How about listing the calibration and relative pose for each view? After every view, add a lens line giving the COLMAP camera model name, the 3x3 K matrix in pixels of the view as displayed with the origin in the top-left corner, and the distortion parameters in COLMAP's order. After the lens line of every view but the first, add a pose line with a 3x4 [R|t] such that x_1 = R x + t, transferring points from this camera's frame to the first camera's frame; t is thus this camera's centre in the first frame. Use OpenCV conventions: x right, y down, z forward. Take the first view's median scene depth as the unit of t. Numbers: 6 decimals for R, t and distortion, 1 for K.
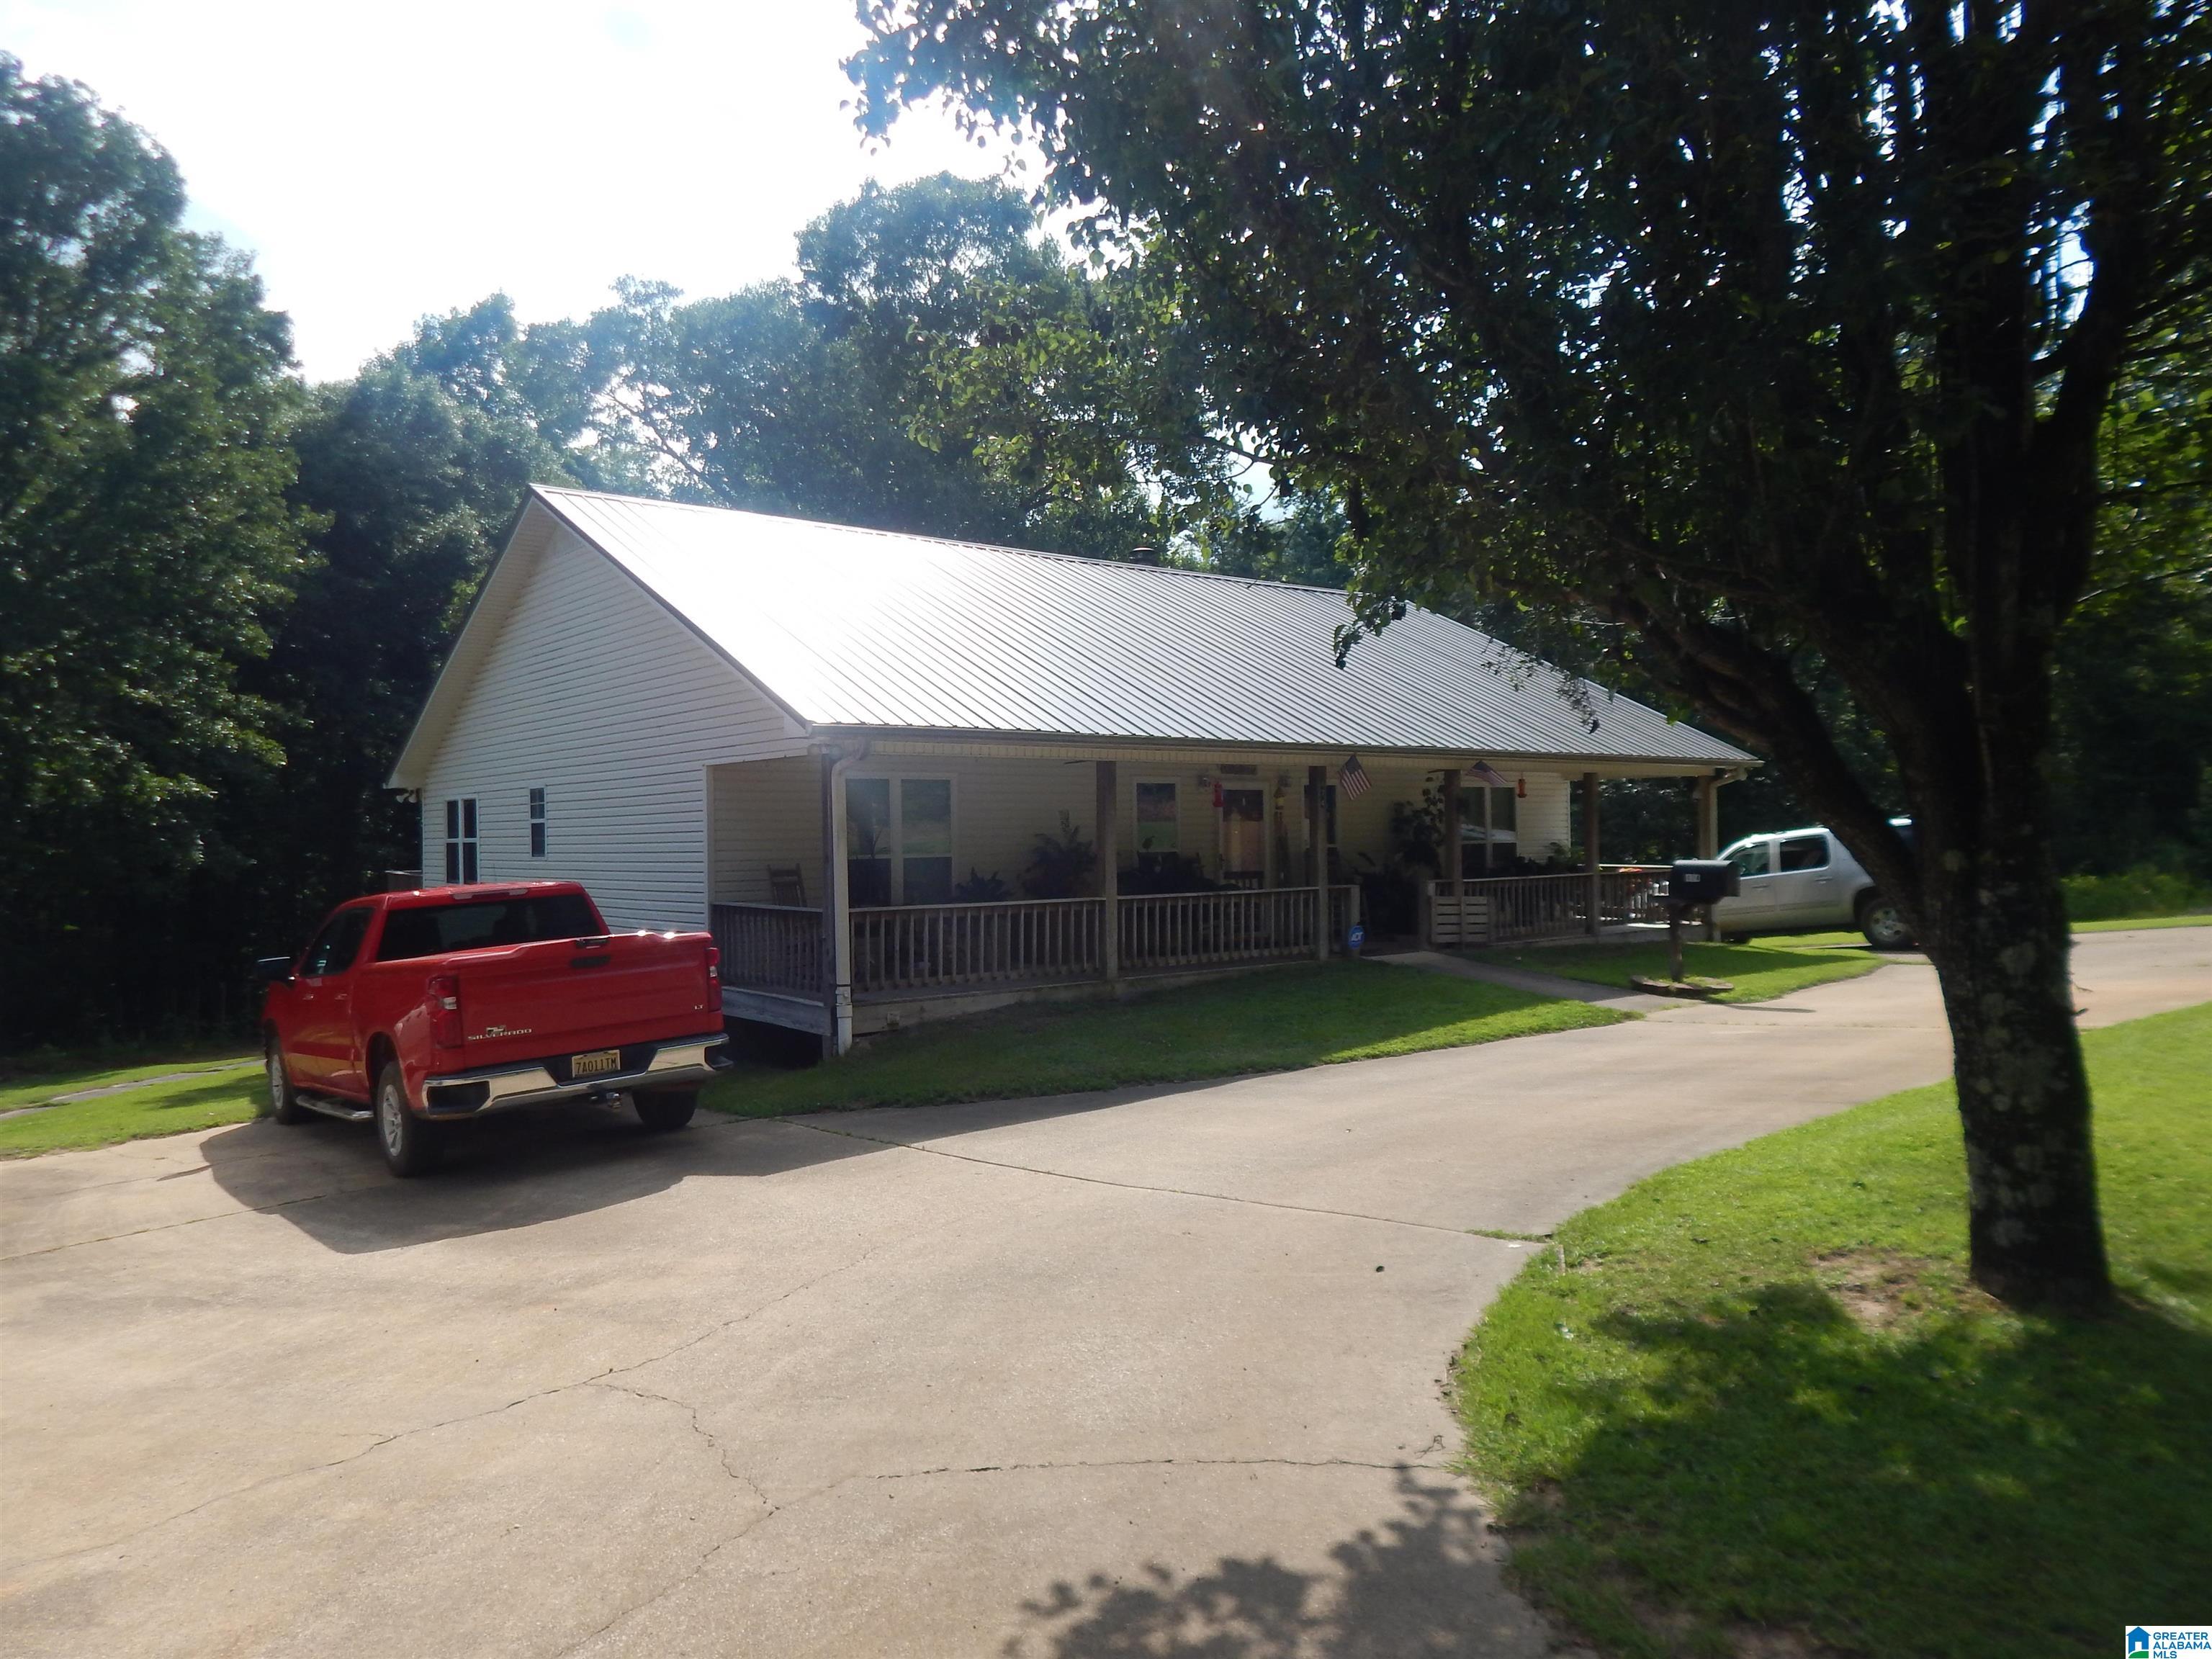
lens RADIAL K [[1450.3, 0, 1106.0], [0, 1450.3, 829.5], [0, 0, 1]] dist [0.006502, -0.000715]
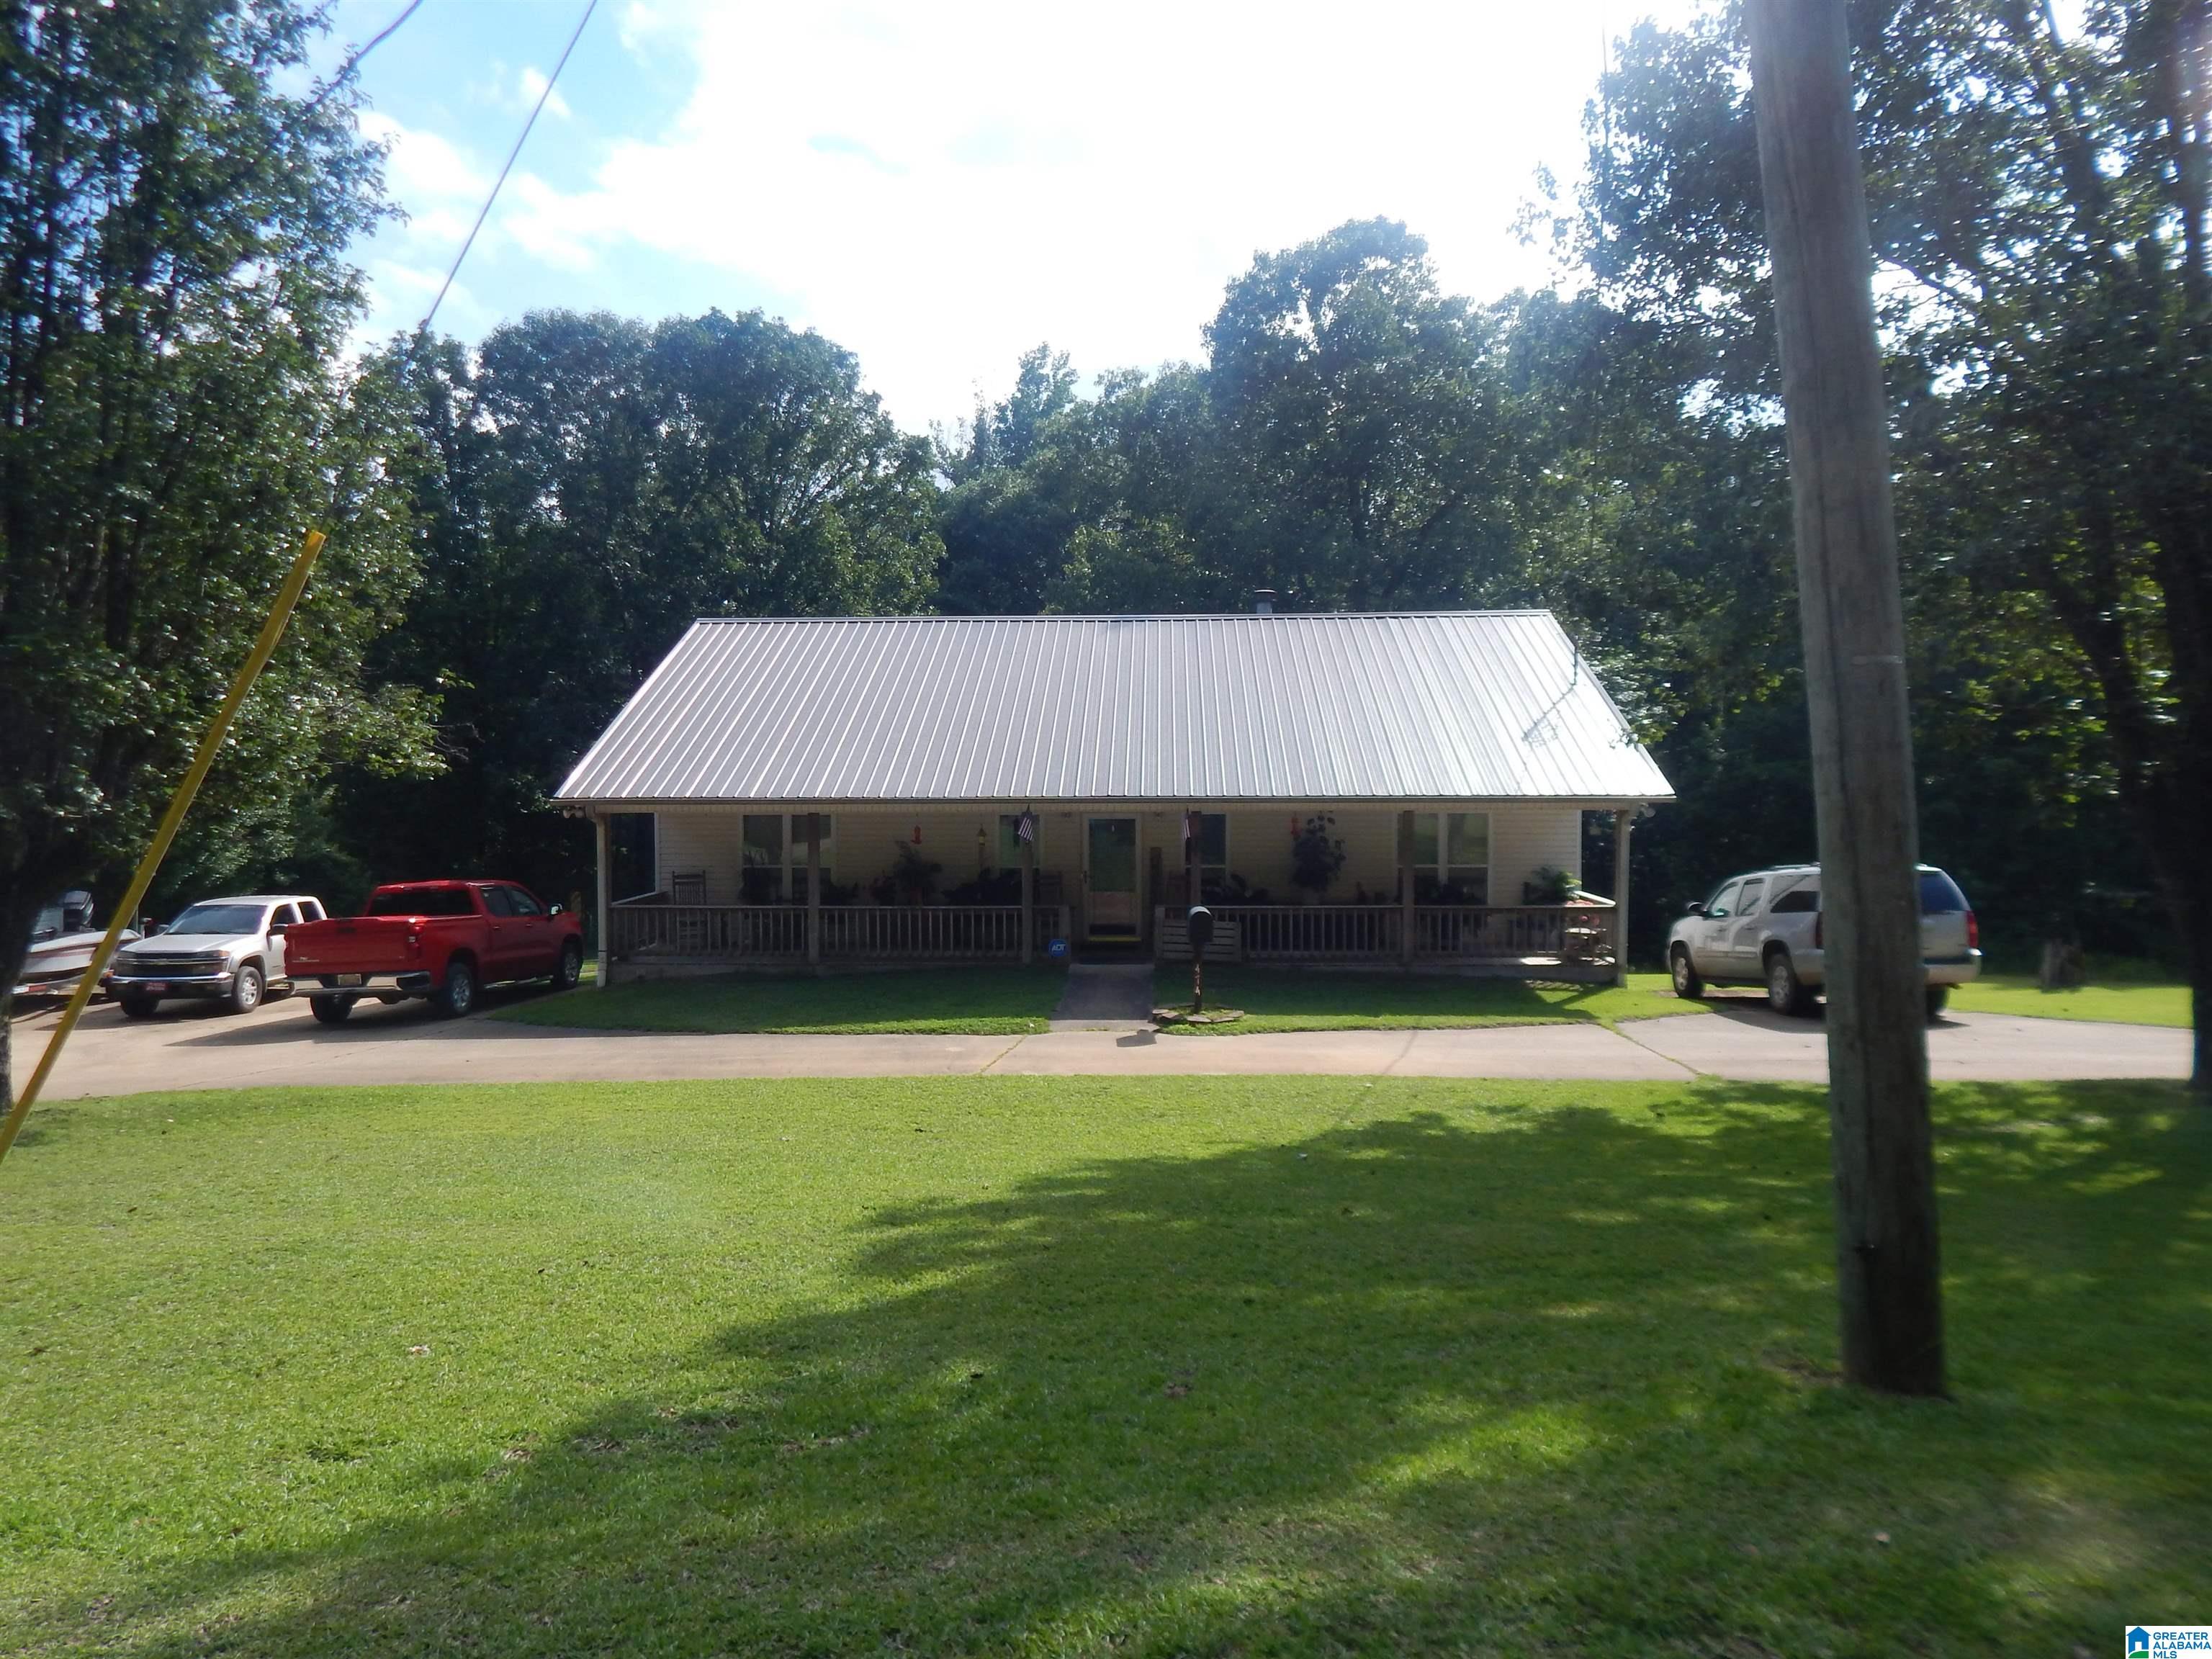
lens RADIAL K [[1436.0, 0, 1106.0], [0, 1436.0, 829.5], [0, 0, 1]] dist [-0.006093, -0.001848]
pose [[0.754672, 0.033259, -0.655258, 0.818230], [-0.005327, 0.998992, 0.044571, -0.066370], [0.656080, -0.030146, 0.754089, 0.091568]]
